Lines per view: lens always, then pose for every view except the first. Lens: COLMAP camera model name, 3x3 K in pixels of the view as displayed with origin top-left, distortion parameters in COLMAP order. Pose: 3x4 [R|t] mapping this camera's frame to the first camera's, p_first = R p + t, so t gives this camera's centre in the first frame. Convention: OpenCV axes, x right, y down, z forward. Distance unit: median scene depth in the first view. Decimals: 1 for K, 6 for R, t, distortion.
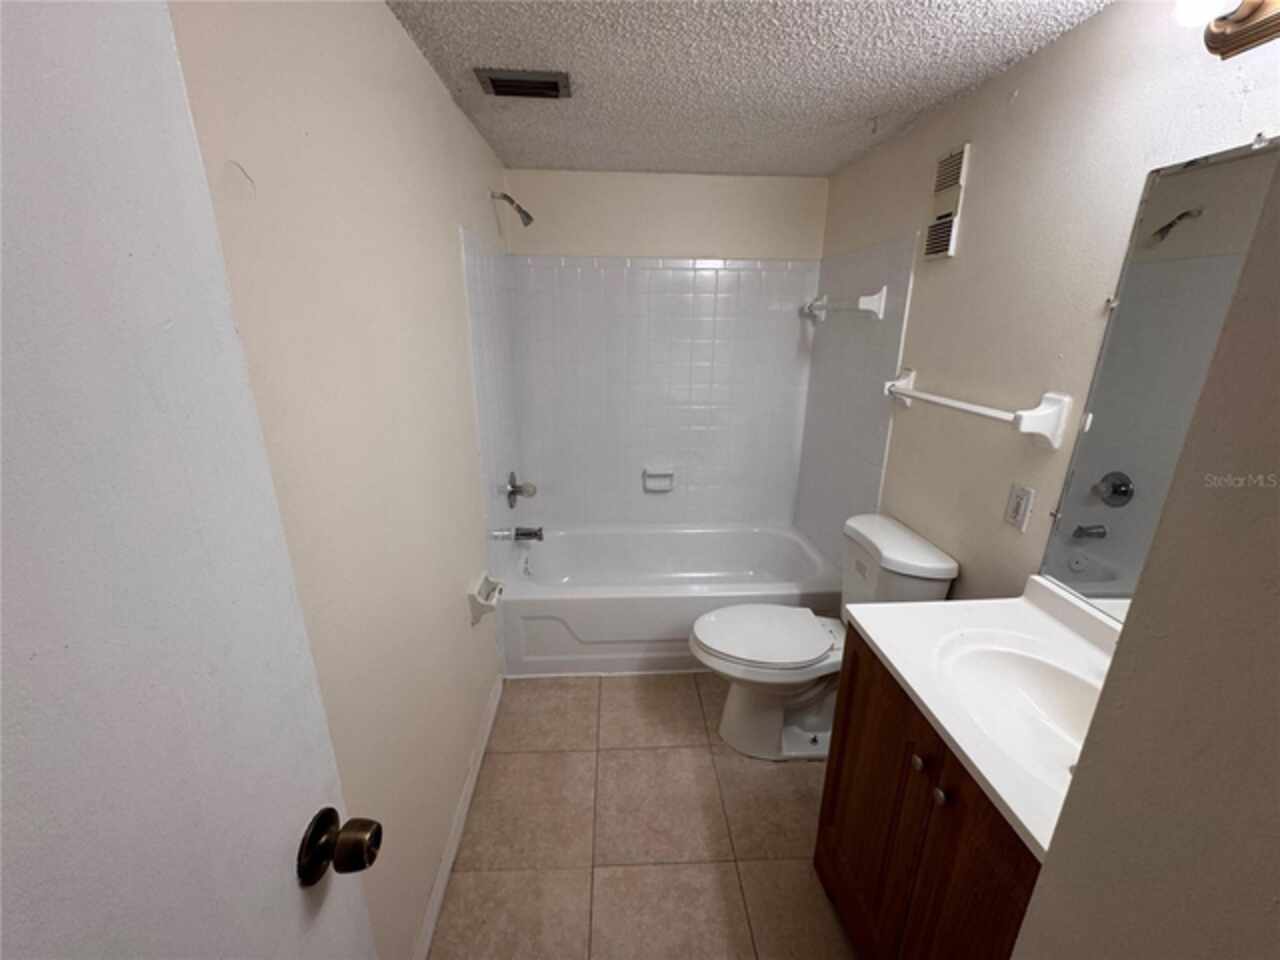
lens RADIAL K [[517.1, 0, 643.2], [0, 517.1, 483.3], [0, 0, 1]] dist [0.002820, 0.000059]
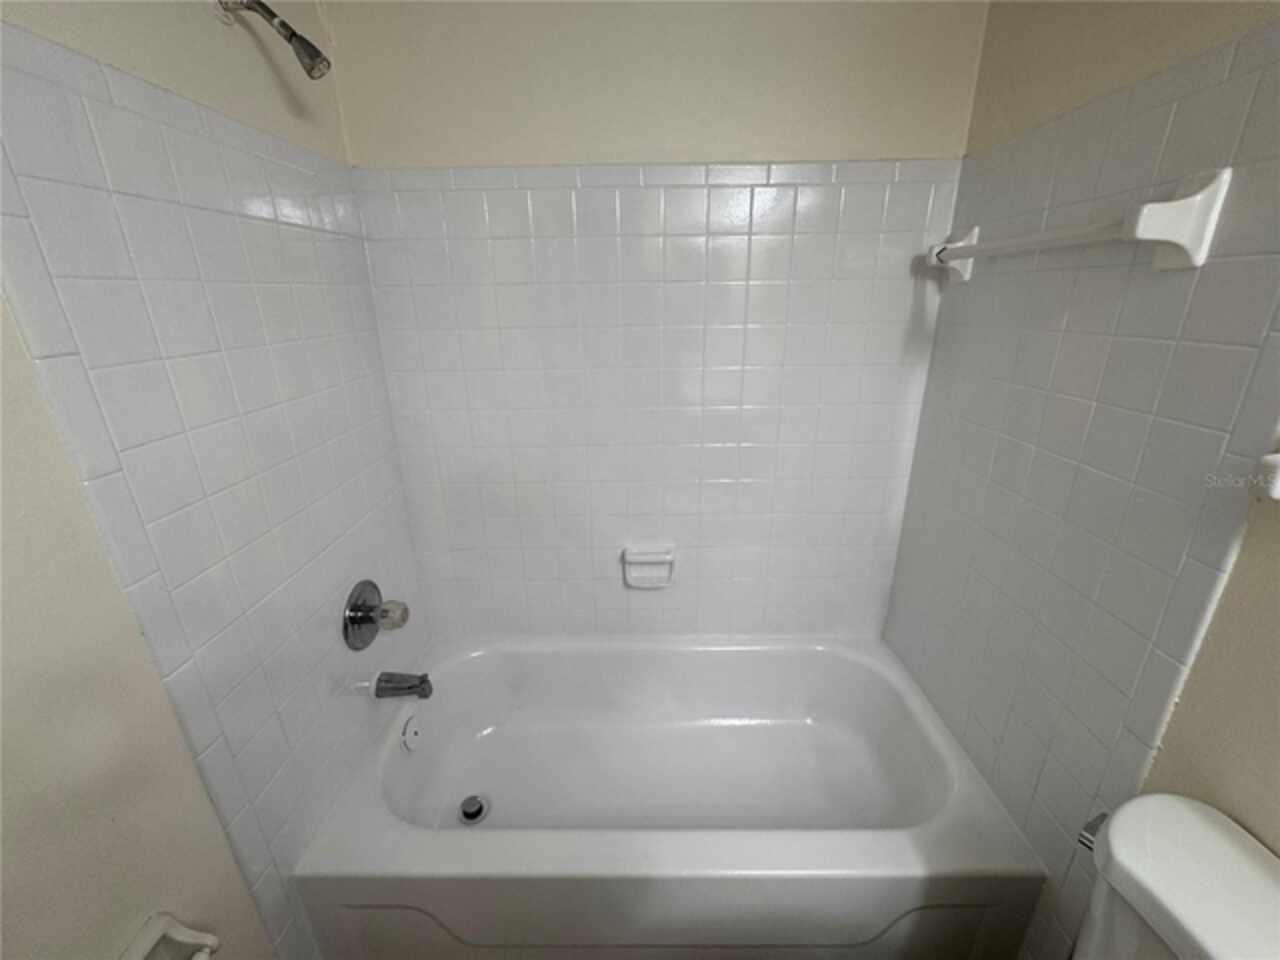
lens RADIAL K [[521.8, 0, 646.0], [0, 521.8, 480.7], [0, 0, 1]] dist [0.019757, -0.000118]
pose [[0.997337, 0.002315, -0.072889, 0.075414], [0.000558, 0.999224, 0.039372, -0.138712], [0.072923, -0.039308, 0.996563, 0.454259]]
